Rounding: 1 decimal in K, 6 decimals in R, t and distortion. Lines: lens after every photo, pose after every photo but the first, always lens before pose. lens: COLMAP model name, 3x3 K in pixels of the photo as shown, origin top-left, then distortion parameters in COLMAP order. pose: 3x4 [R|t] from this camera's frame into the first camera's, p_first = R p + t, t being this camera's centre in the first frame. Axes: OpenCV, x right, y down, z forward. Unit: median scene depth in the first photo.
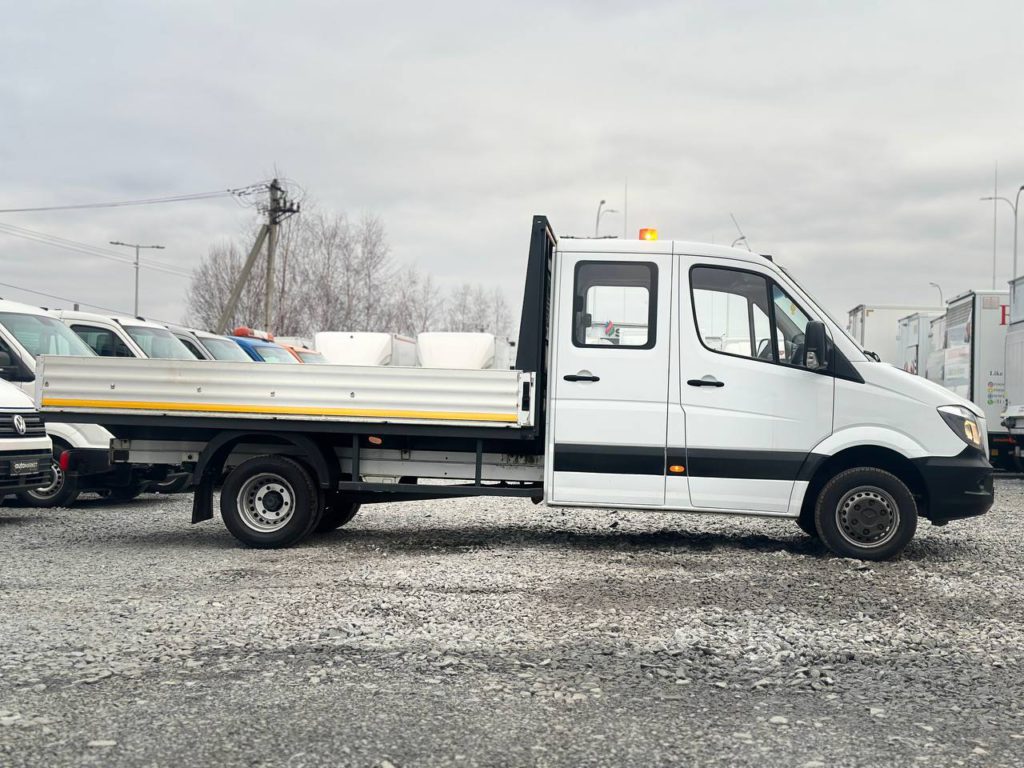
lens RADIAL K [[1410.9, 0, 515.4], [0, 1410.9, 389.4], [0, 0, 1]] dist [0.189058, -0.319631]
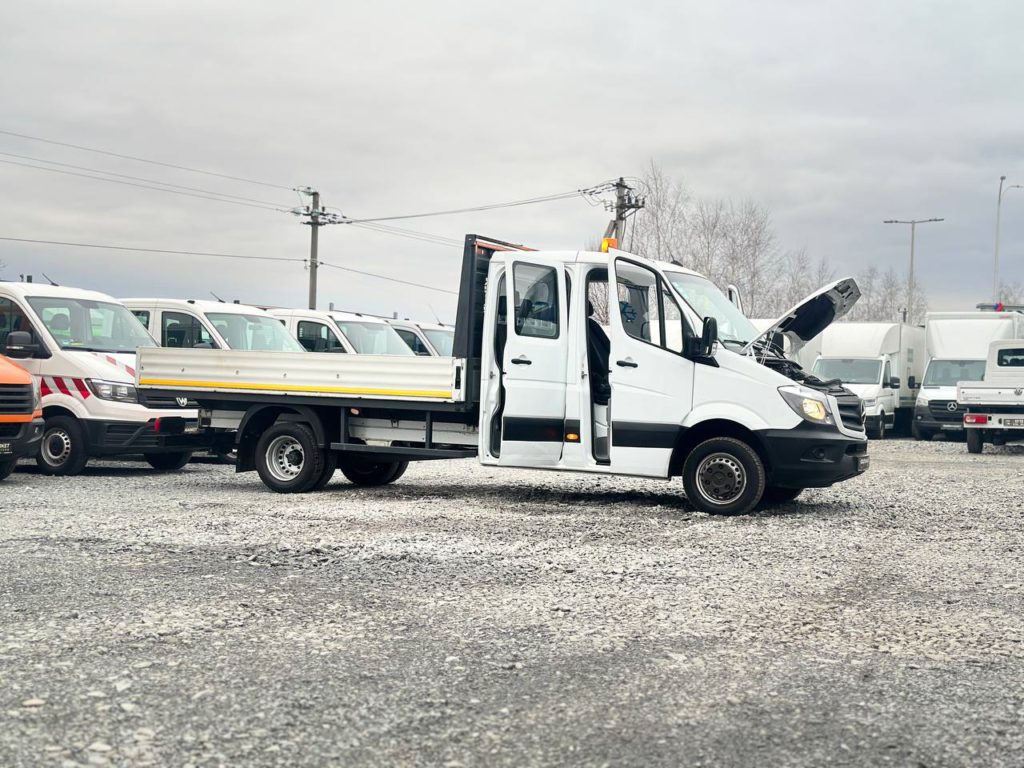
lens RADIAL K [[1411.9, 0, 512.0], [0, 1411.9, 384.0], [0, 0, 1]] dist [0.180432, -0.278748]
pose [[0.945708, 0.002968, -0.325004, 0.460635], [-0.000768, 0.999976, 0.006898, 0.001766], [0.325017, -0.006274, 0.945688, -0.179422]]
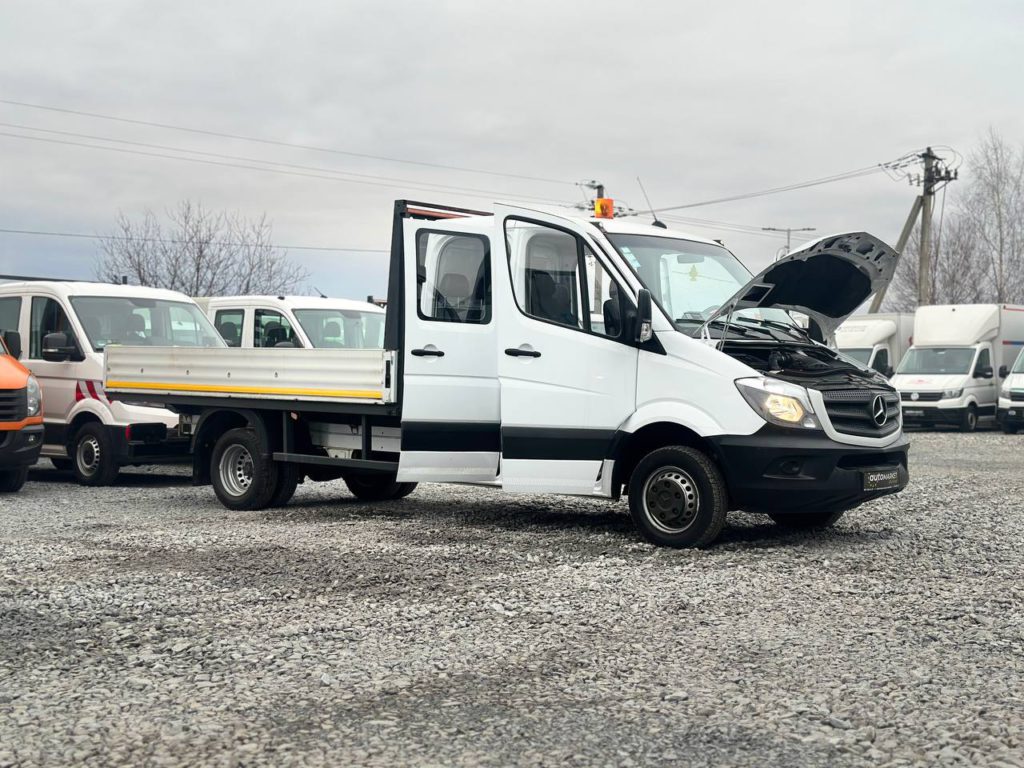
lens RADIAL K [[1411.9, 0, 512.0], [0, 1411.9, 384.0], [0, 0, 1]] dist [0.180432, -0.278748]
pose [[0.823134, -0.010510, -0.567750, 0.671566], [0.016408, 0.999851, 0.005279, 0.008081], [0.567610, -0.013661, 0.823184, 0.188772]]
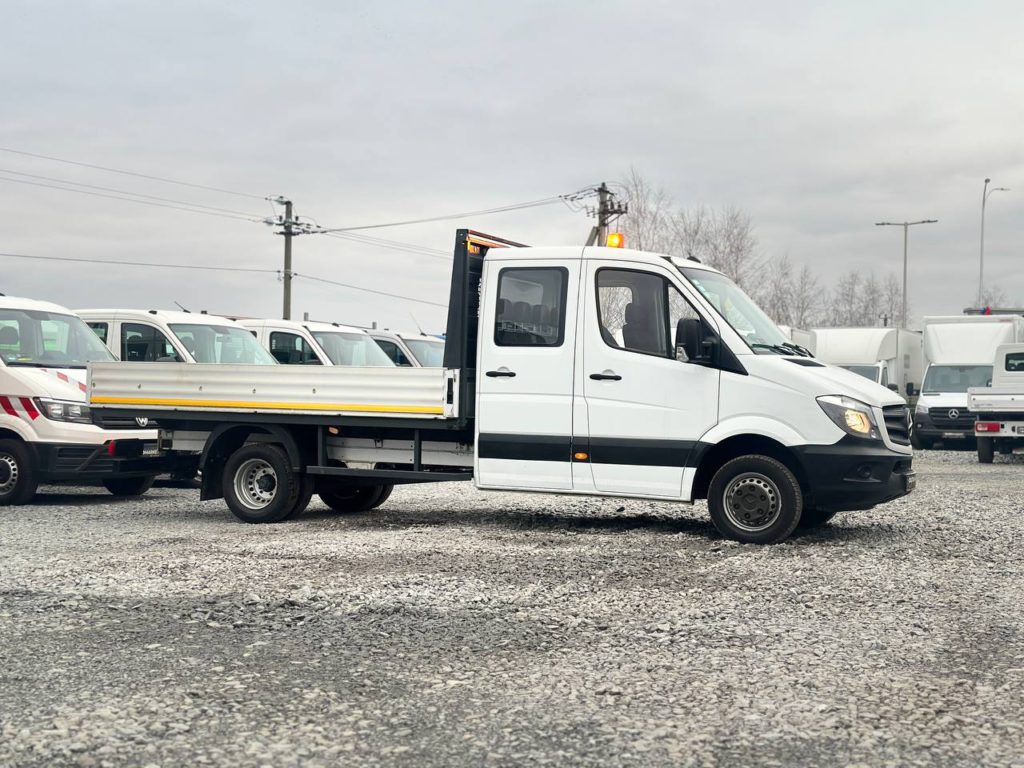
lens RADIAL K [[1411.9, 0, 512.0], [0, 1411.9, 384.0], [0, 0, 1]] dist [0.180432, -0.278748]
pose [[0.950893, -0.012107, -0.309282, 0.397636], [0.012344, 0.999923, -0.001192, 0.001335], [0.309272, -0.002685, 0.950970, -0.050498]]
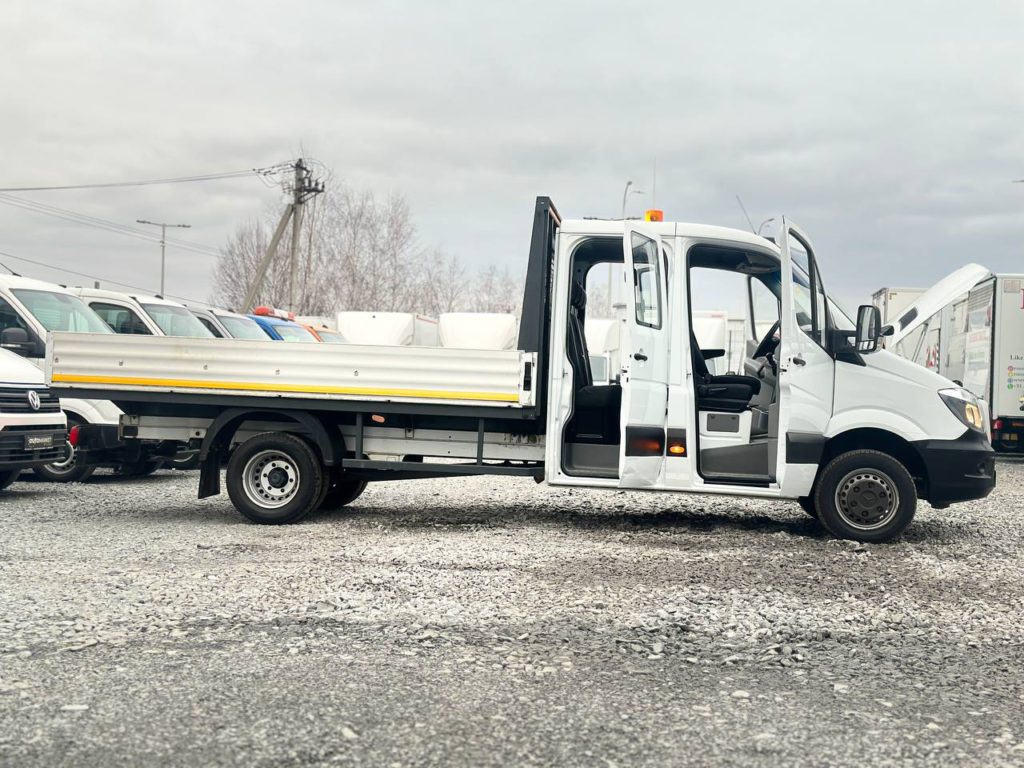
lens RADIAL K [[1411.9, 0, 512.0], [0, 1411.9, 384.0], [0, 0, 1]] dist [0.180432, -0.278748]
pose [[0.999716, 0.008365, -0.022314, 0.018733], [-0.008151, 0.999920, 0.009667, 0.000743], [0.022393, -0.009482, 0.999704, -0.008380]]
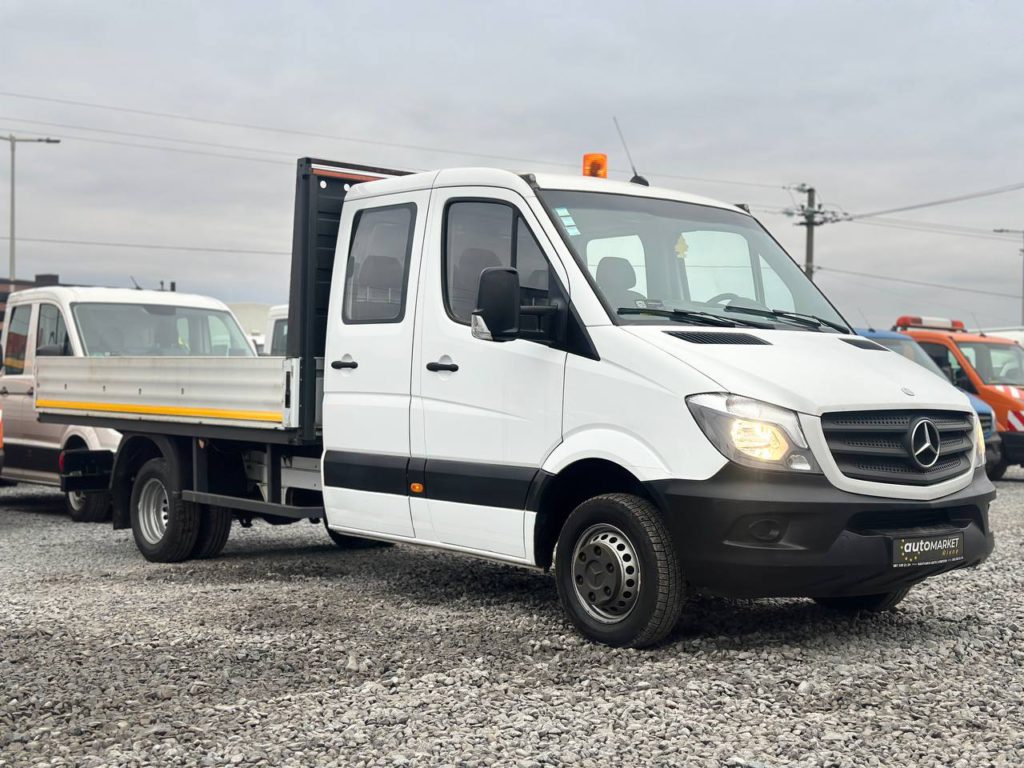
lens RADIAL K [[1411.9, 0, 512.0], [0, 1411.9, 384.0], [0, 0, 1]] dist [0.180432, -0.278748]
pose [[0.710819, -0.019406, -0.703107, 0.646482], [0.015468, 0.999809, -0.011958, 0.012974], [0.703204, -0.002376, 0.710984, 0.521623]]
